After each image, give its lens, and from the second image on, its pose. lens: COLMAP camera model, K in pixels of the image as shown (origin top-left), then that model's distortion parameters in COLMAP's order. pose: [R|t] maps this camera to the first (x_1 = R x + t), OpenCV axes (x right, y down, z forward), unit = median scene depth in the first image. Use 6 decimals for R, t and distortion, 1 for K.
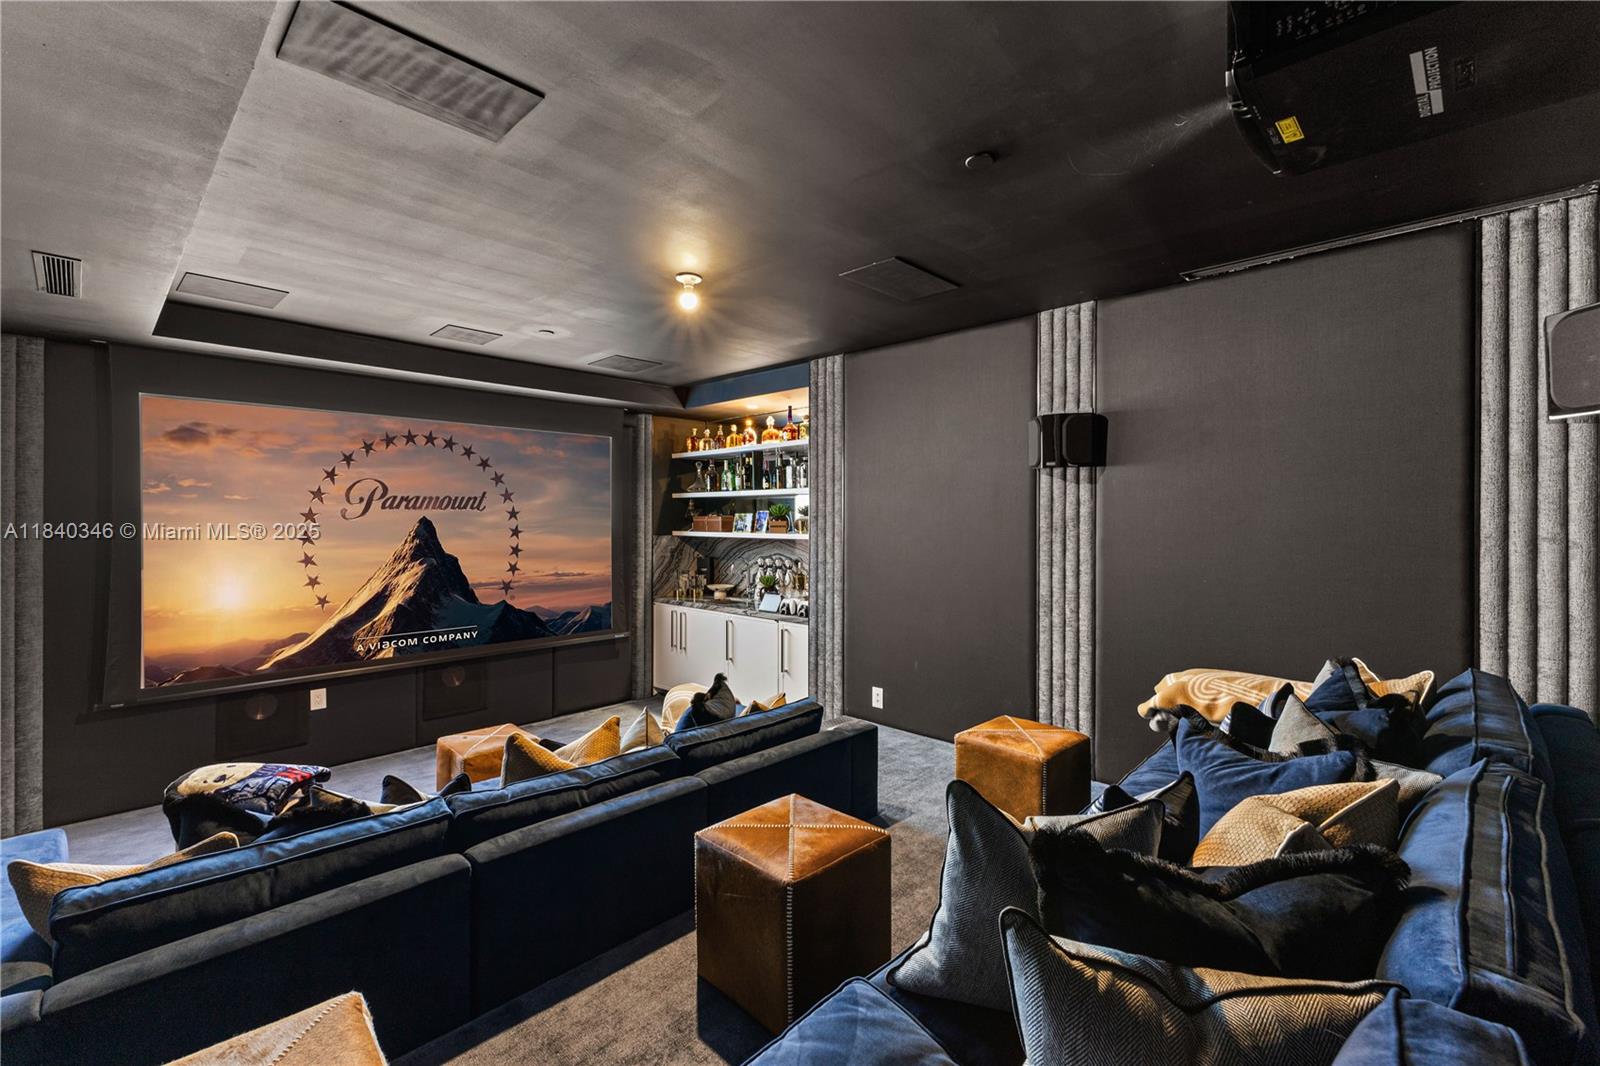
lens RADIAL K [[696.1, 0, 799.7], [0, 696.1, 522.1], [0, 0, 1]] dist [0.011010, -0.000018]
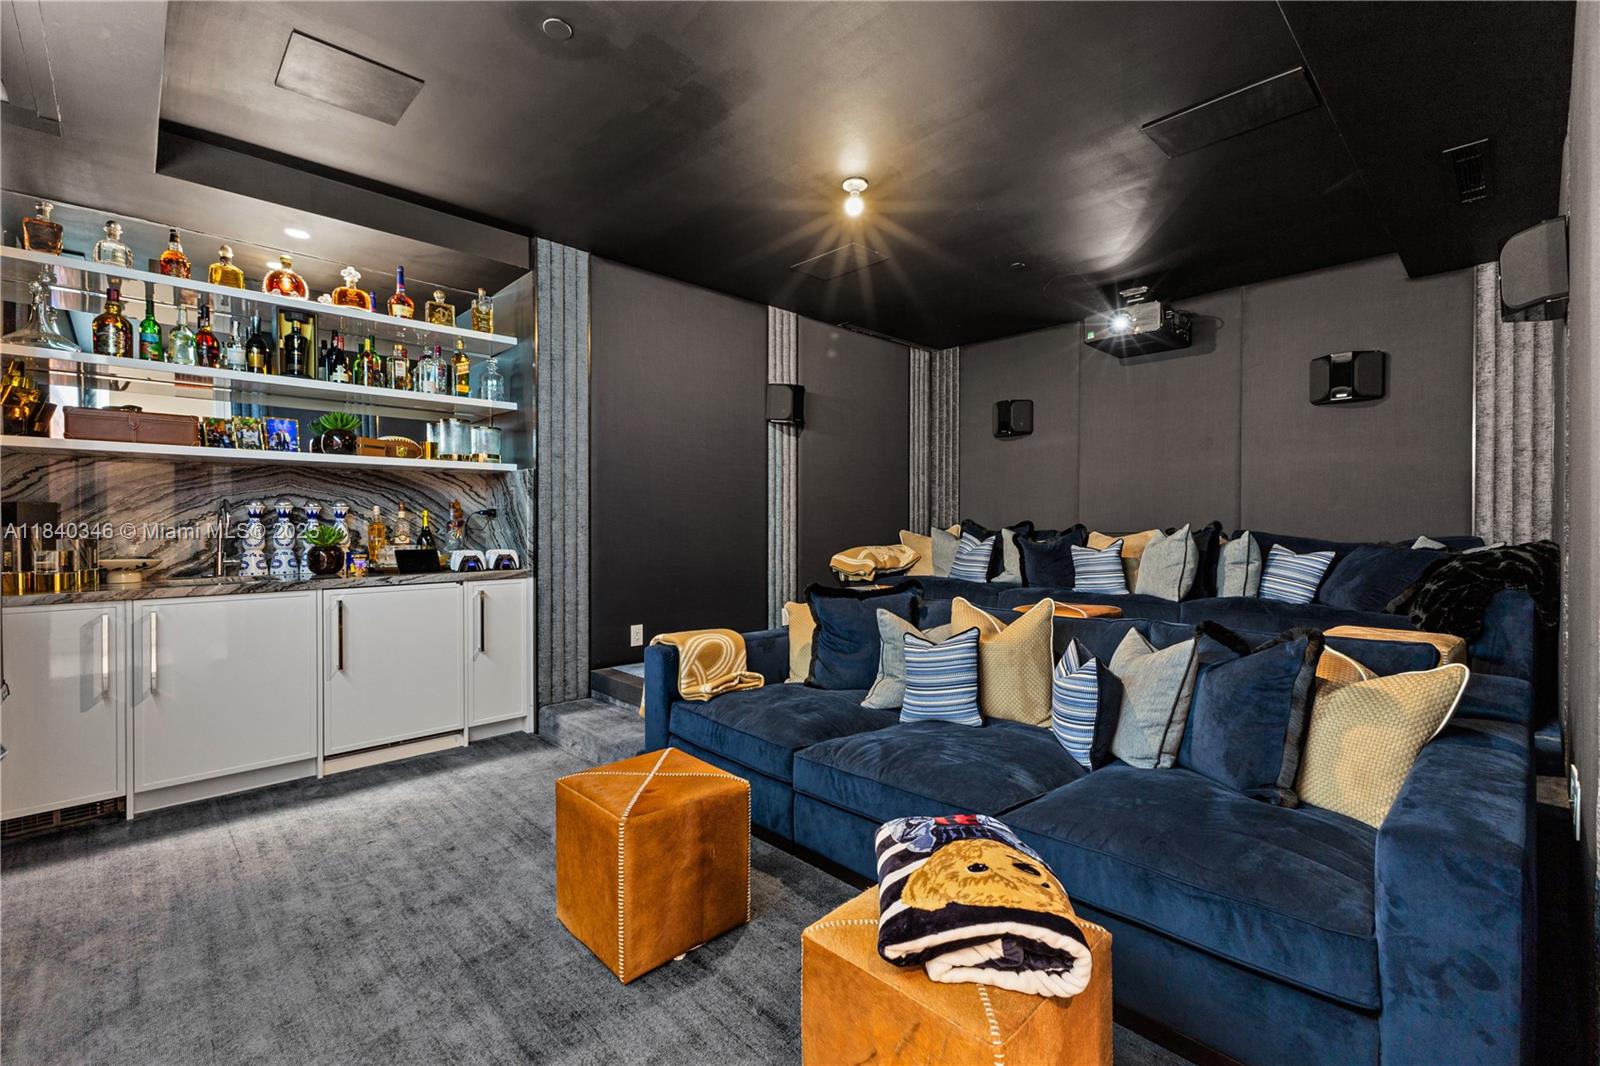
lens RADIAL K [[696.1, 0, 799.1], [0, 696.1, 528.4], [0, 0, 1]] dist [0.011010, -0.000018]
pose [[0.035511, -0.015058, 0.999256, -0.794809], [0.002037, 0.999885, 0.014995, 0.086775], [-0.999367, 0.001503, 0.035537, 0.706017]]
